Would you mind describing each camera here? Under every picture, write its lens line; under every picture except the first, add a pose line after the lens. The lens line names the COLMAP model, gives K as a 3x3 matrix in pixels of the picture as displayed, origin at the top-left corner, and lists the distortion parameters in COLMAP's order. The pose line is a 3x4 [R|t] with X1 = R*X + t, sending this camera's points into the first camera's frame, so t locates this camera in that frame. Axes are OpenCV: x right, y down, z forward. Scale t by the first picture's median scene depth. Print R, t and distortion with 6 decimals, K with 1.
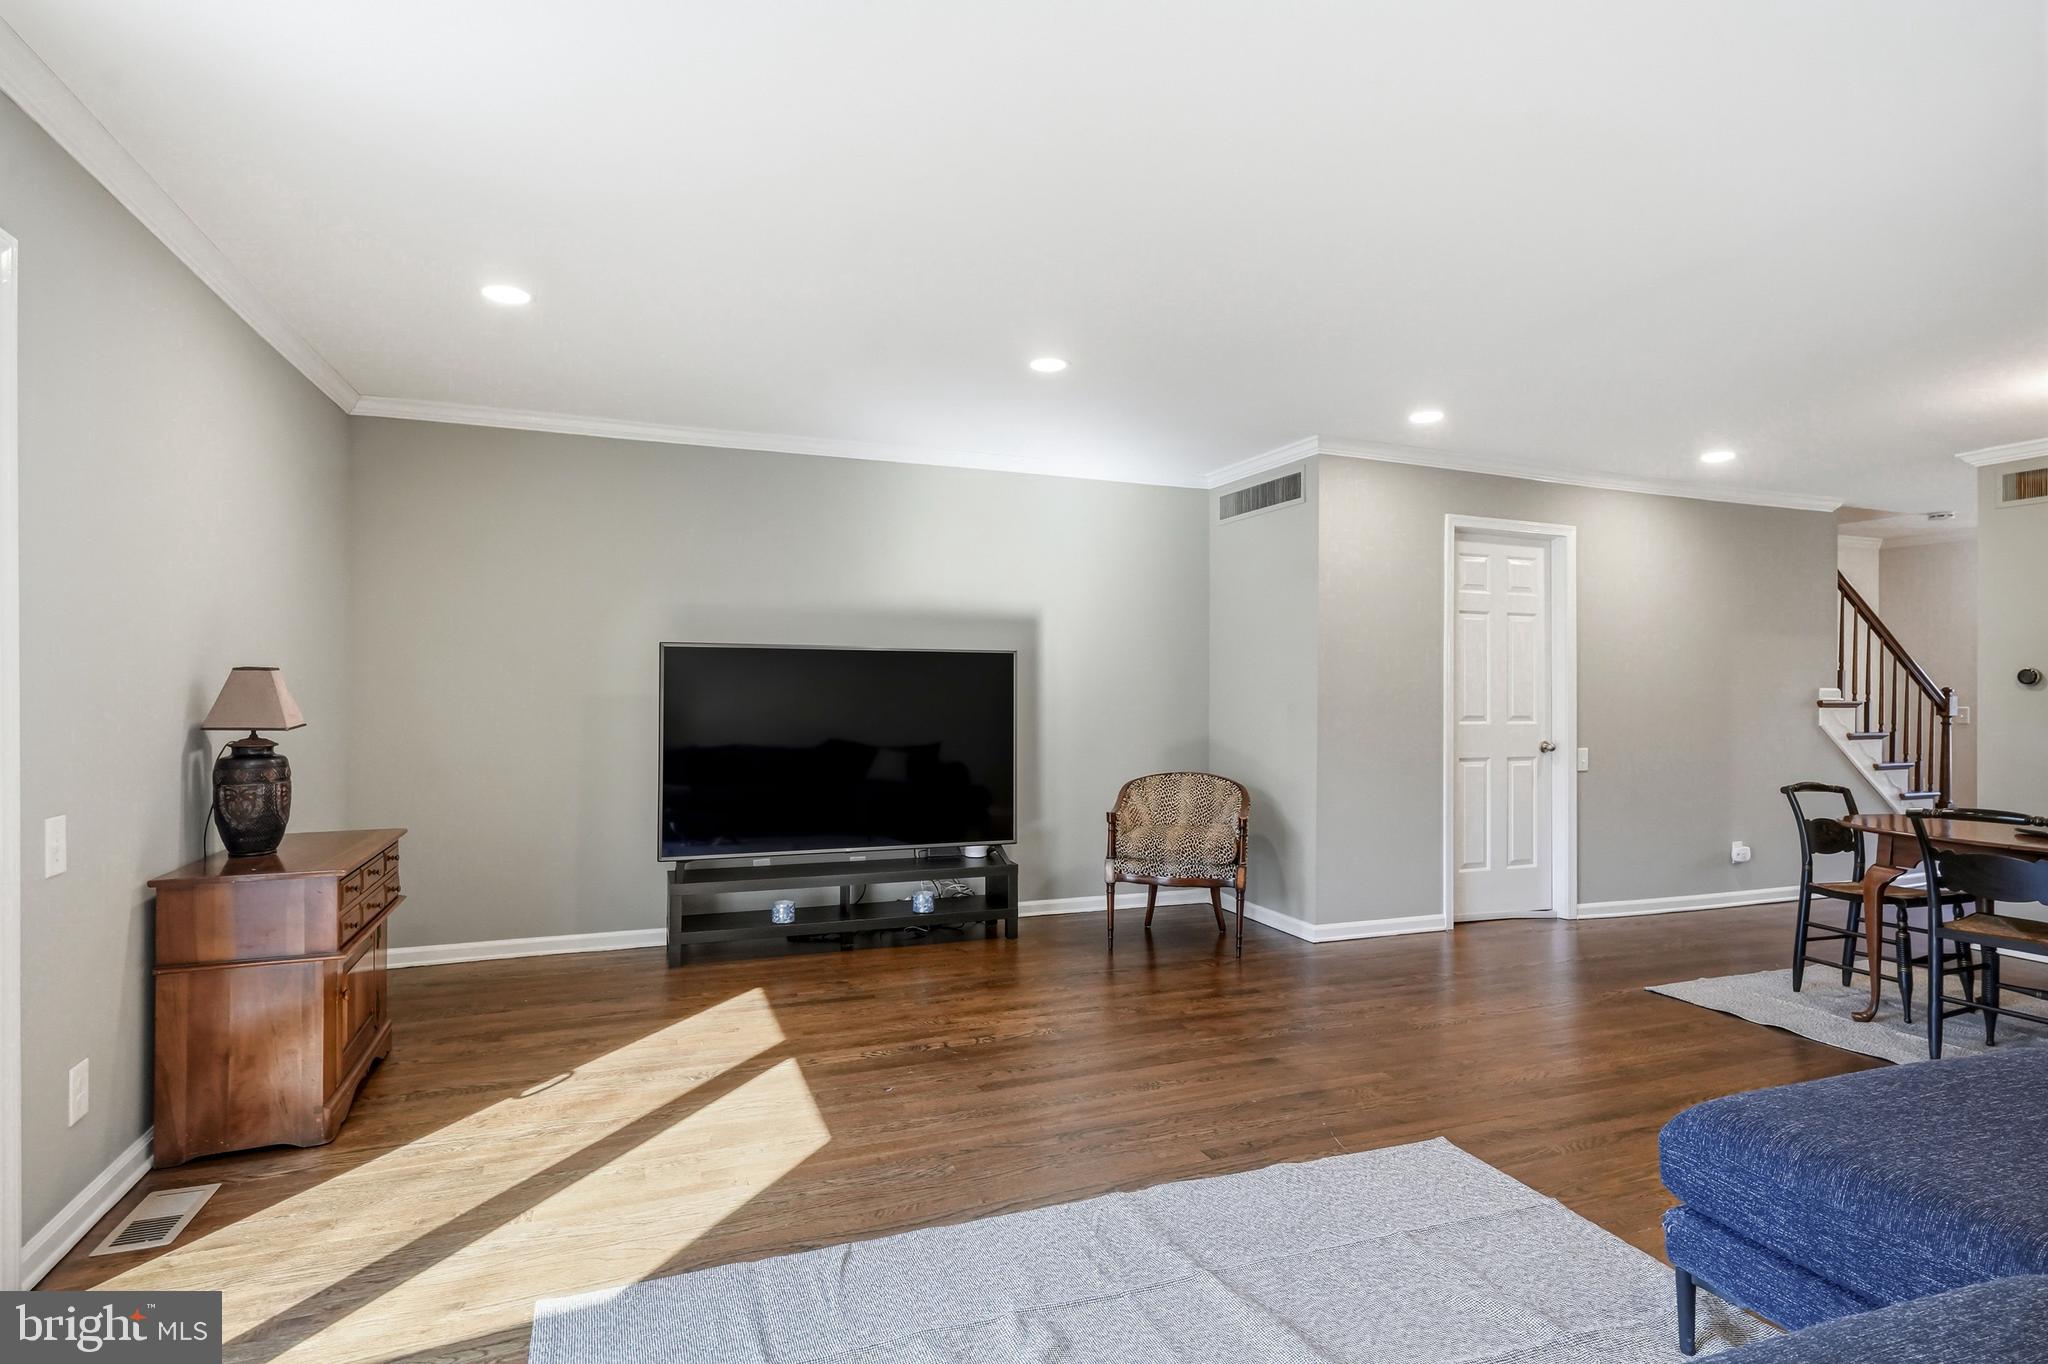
lens RADIAL K [[1018.6, 0, 1020.3], [0, 1018.6, 687.2], [0, 0, 1]] dist [-0.001098, -0.000430]
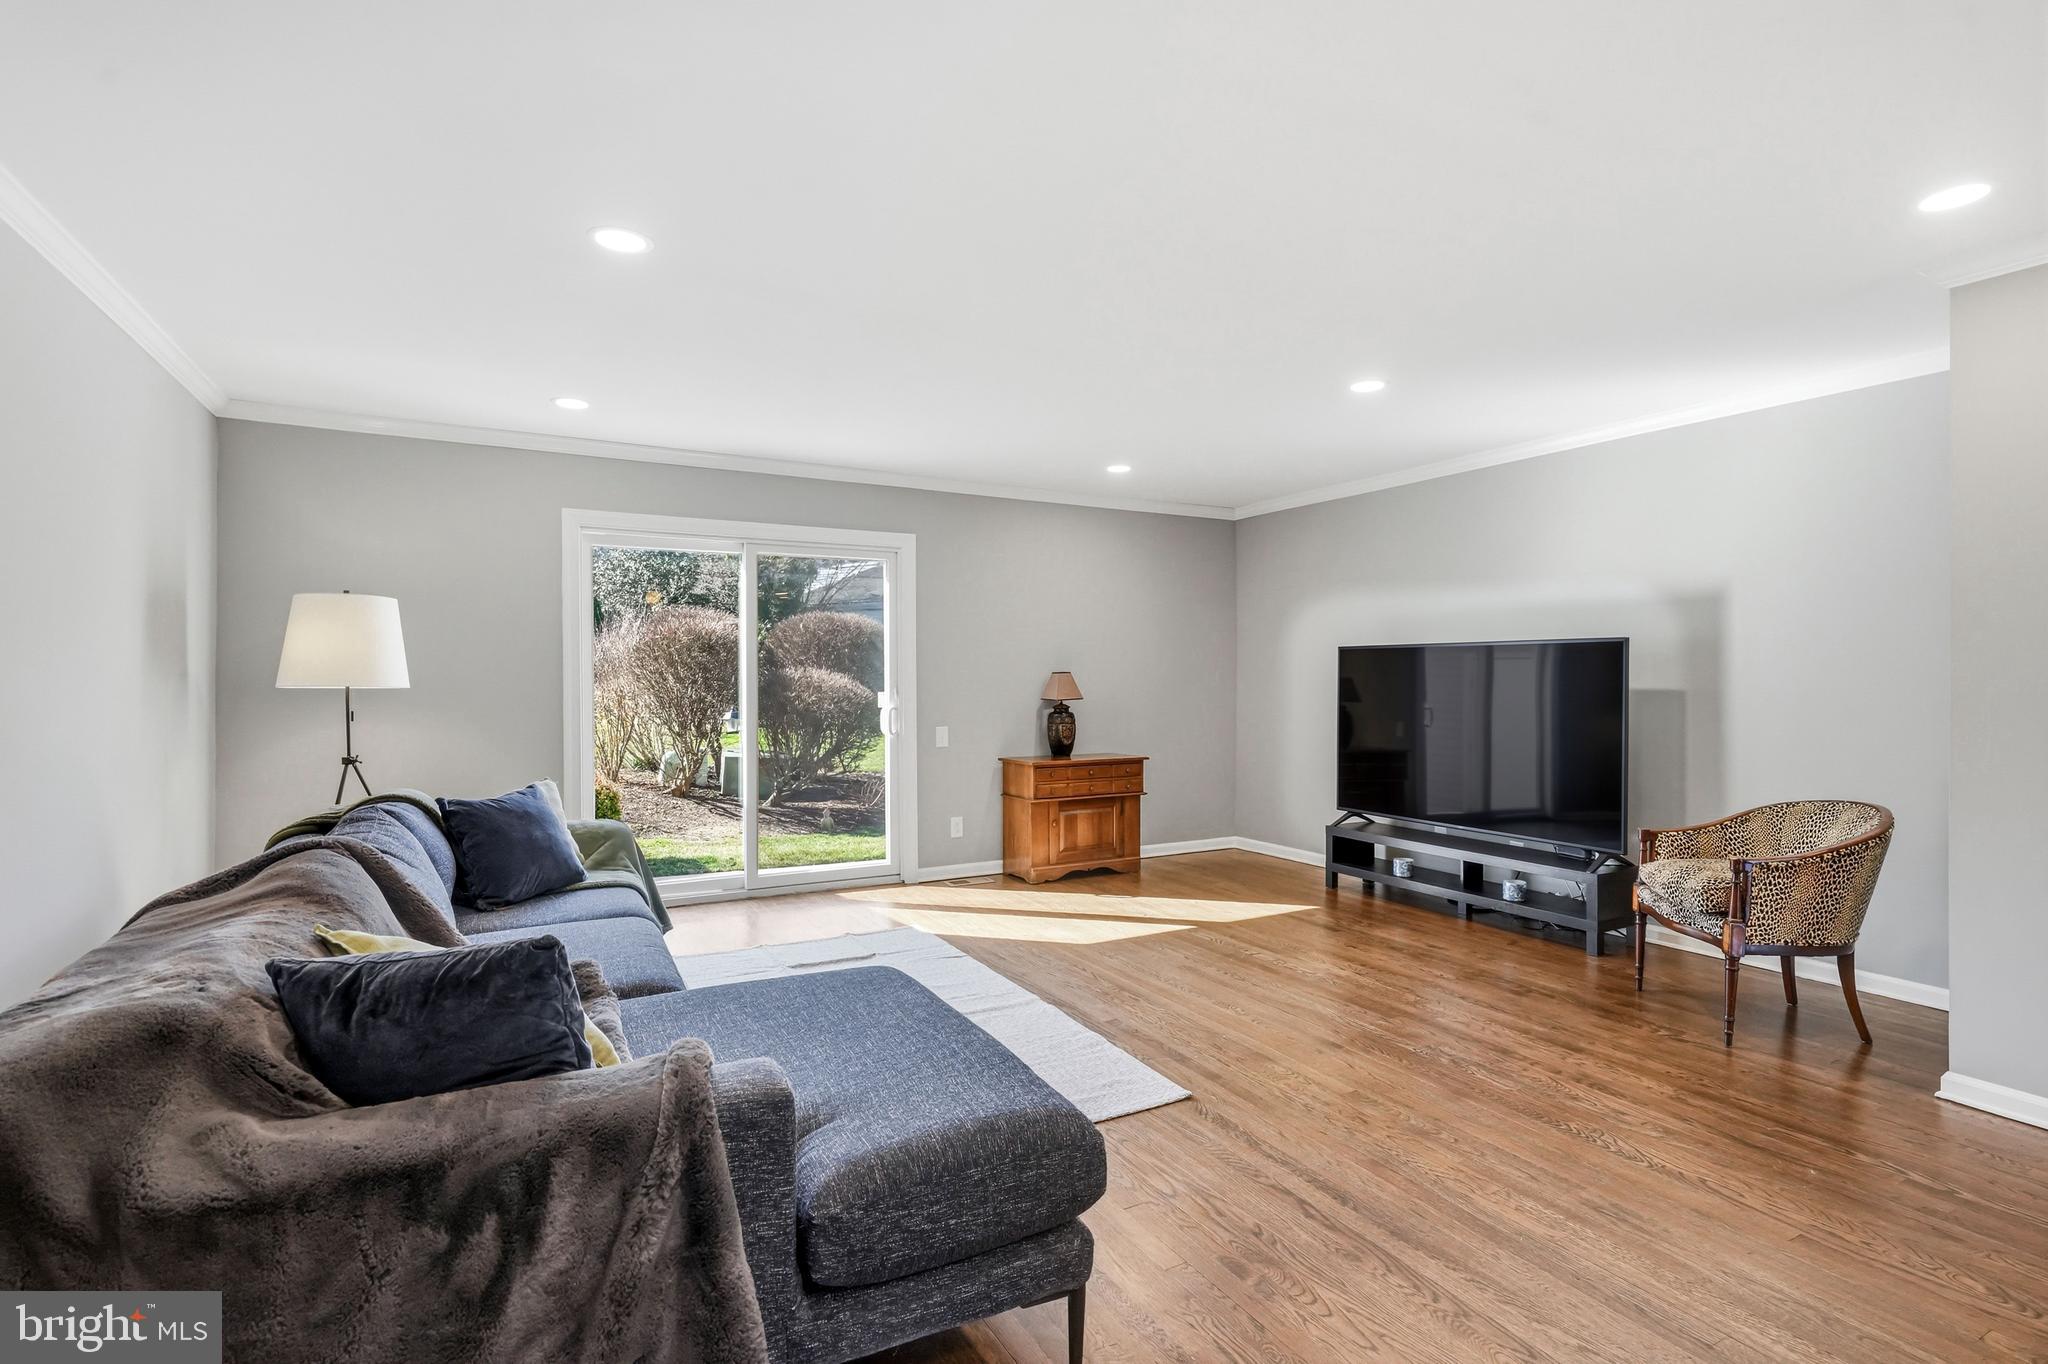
lens RADIAL K [[944.3, 0, 1024.0], [0, 944.3, 682.0], [0, 0, 1]] dist [0.000446, 0.000354]
pose [[0.153977, 0.000587, -0.988074, 0.721889], [0.000702, 1.000000, 0.000703, 0.000659], [0.988074, -0.000802, 0.153977, 0.348150]]
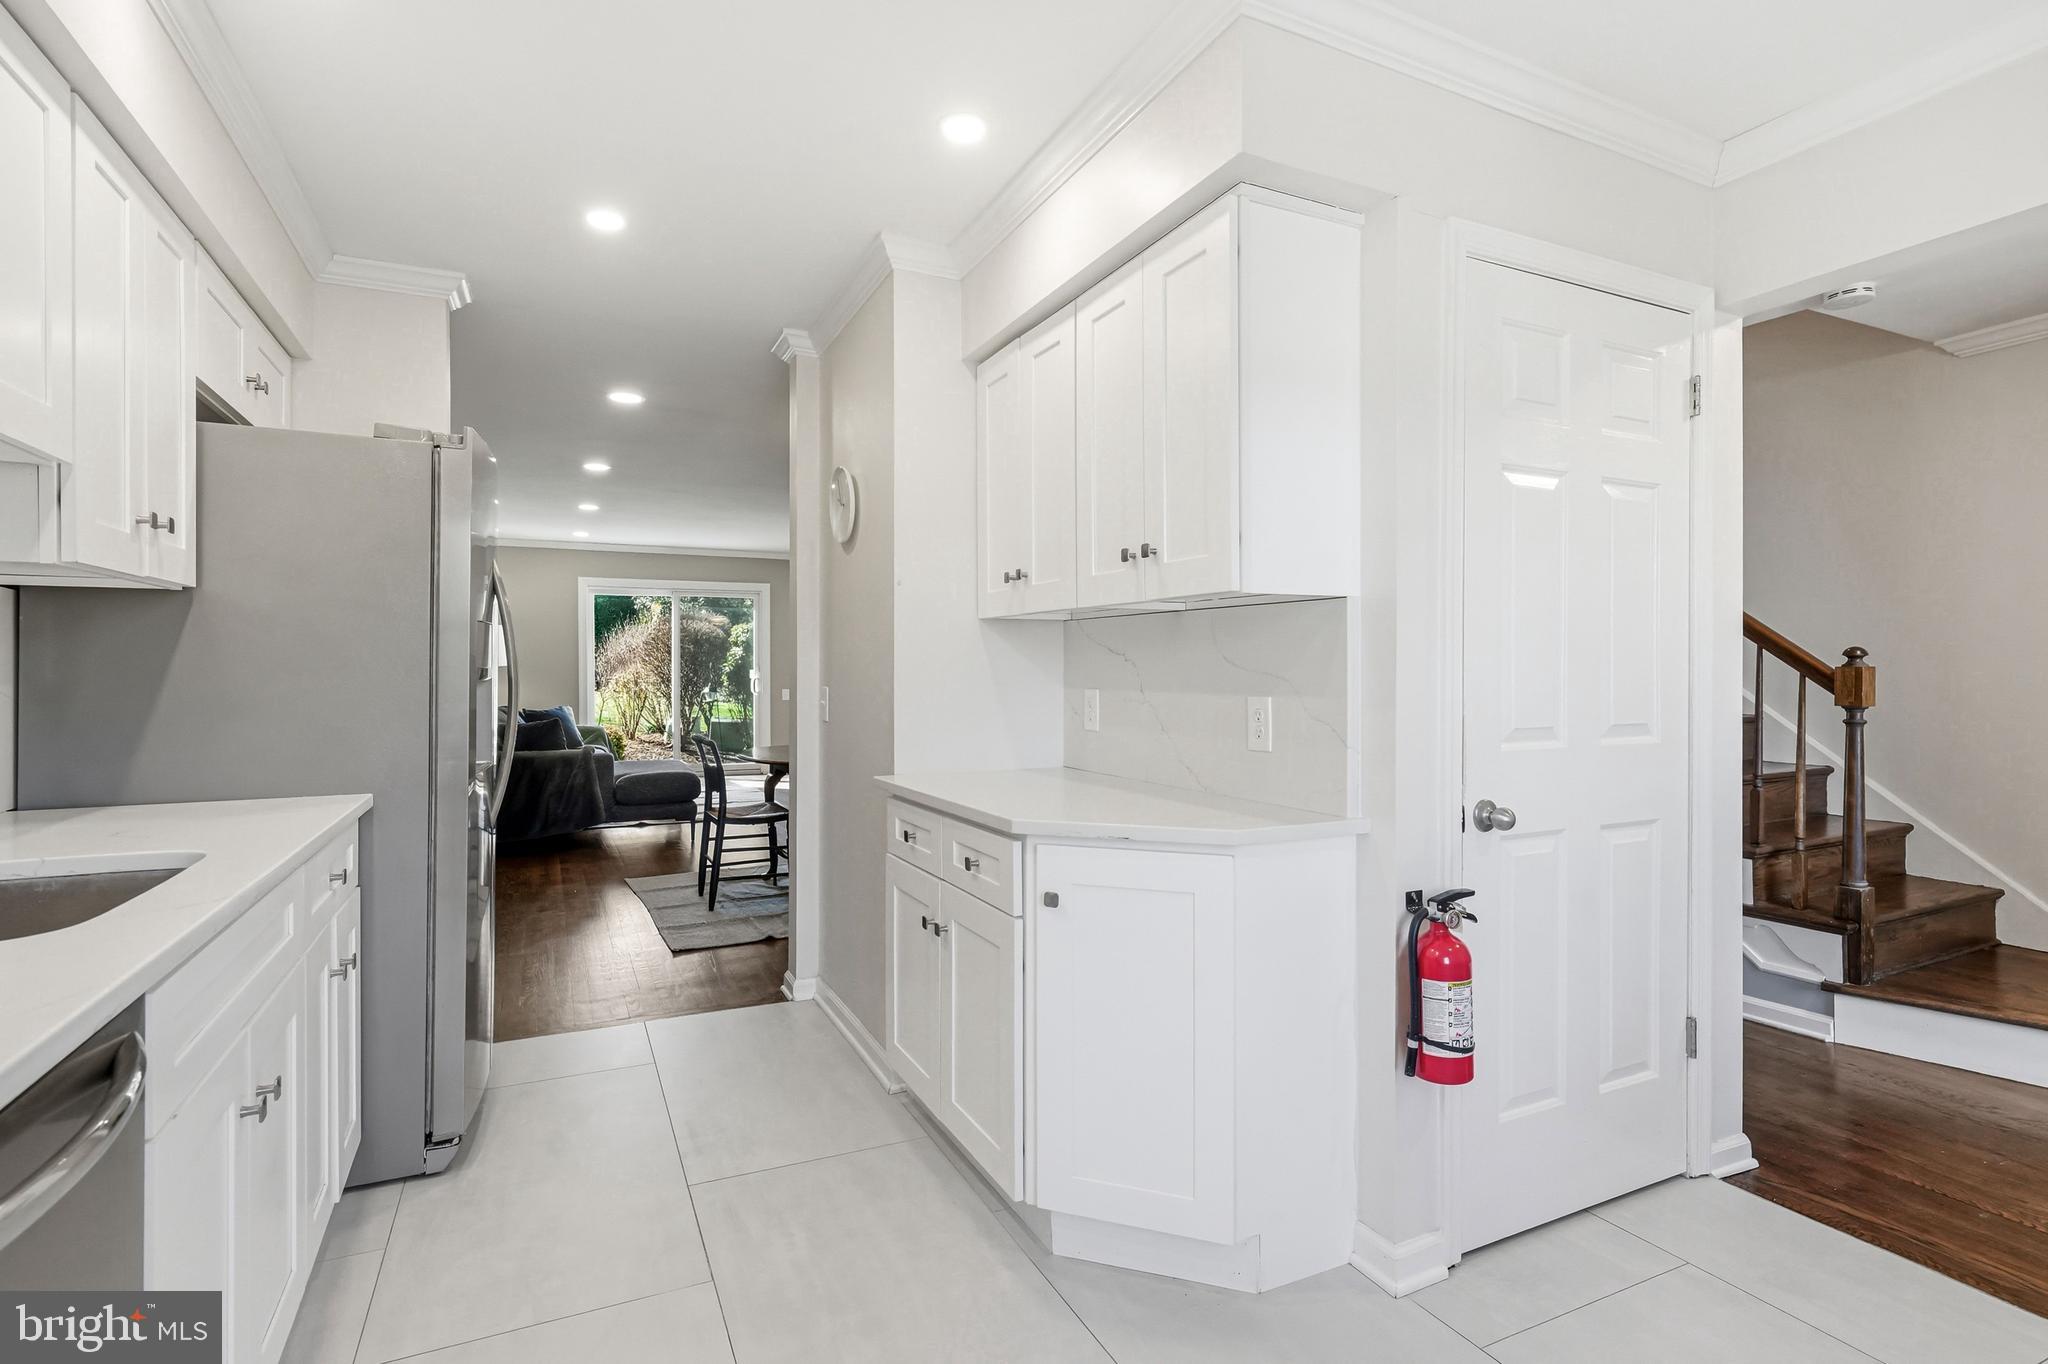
lens RADIAL K [[1004.6, 0, 1028.4], [0, 1004.6, 668.9], [0, 0, 1]] dist [0.011431, 0.000619]
pose [[0.089217, -0.001651, -0.996011, 1.781599], [-0.000945, 0.999998, -0.001743, 0.014321], [0.996012, 0.001097, 0.089215, 0.745105]]
